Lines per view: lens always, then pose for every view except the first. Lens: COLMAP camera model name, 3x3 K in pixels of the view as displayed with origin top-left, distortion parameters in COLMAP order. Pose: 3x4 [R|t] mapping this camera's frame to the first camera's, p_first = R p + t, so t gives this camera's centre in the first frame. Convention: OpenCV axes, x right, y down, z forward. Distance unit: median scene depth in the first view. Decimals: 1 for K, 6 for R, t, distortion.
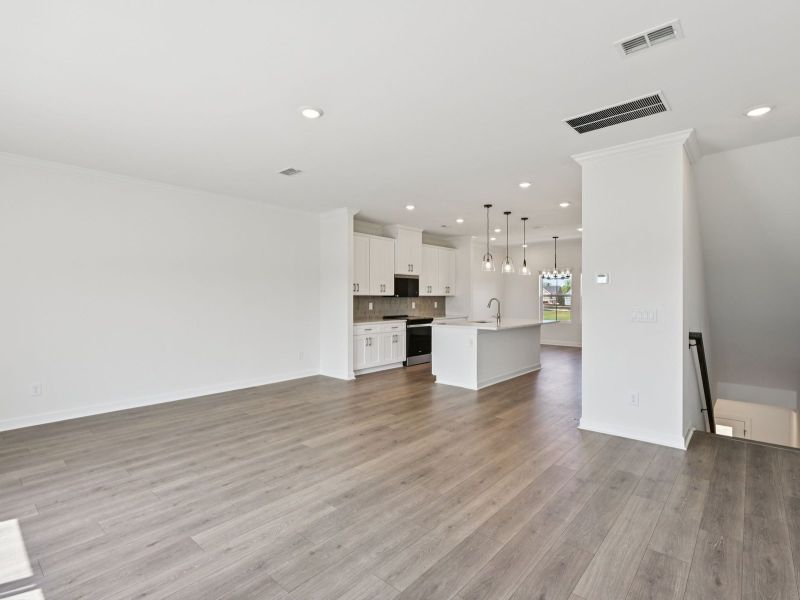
lens RADIAL K [[370.8, 0, 411.3], [0, 370.8, 297.5], [0, 0, 1]] dist [-0.001645, -0.000096]
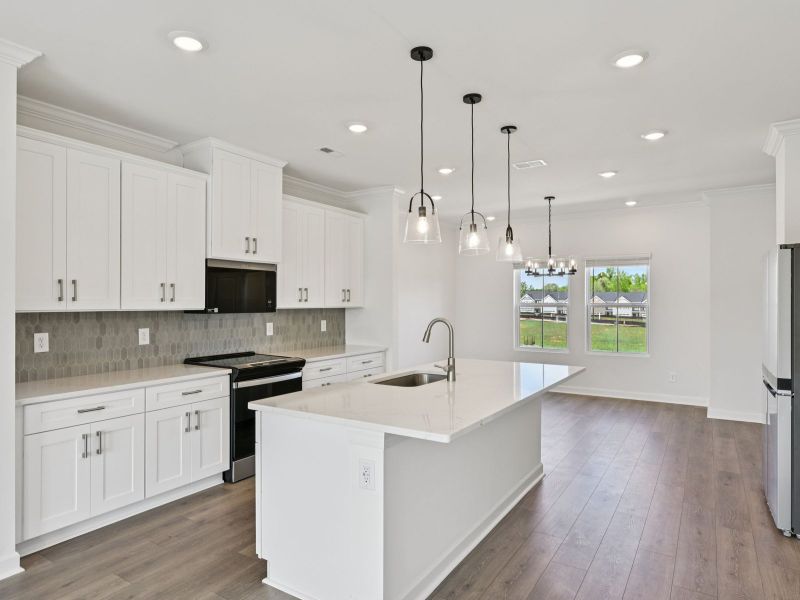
lens RADIAL K [[466.3, 0, 418.3], [0, 466.3, 302.1], [0, 0, 1]] dist [0.001340, 0.000385]
pose [[0.984142, -0.002133, 0.177371, 0.111457], [0.002814, 0.999990, -0.003587, -0.013156], [-0.177362, 0.004029, 0.984138, 0.508262]]
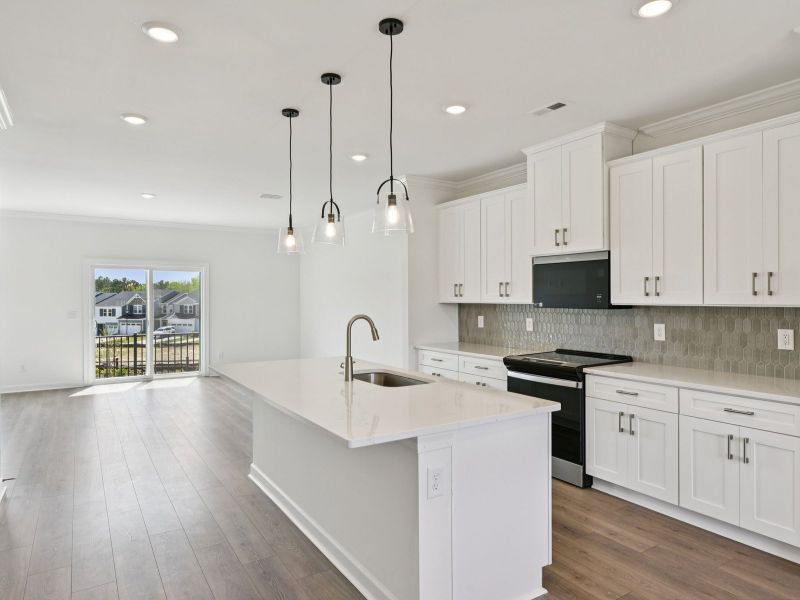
lens RADIAL K [[516.8, 0, 400.0], [0, 516.8, 300.0], [0, 0, 1]] dist [0.002022, 0.000883]
pose [[-0.268789, 0.003110, -0.963194, 0.711543], [-0.001313, 0.999993, 0.003595, -0.014264], [0.963198, 0.002231, -0.268783, 1.167922]]
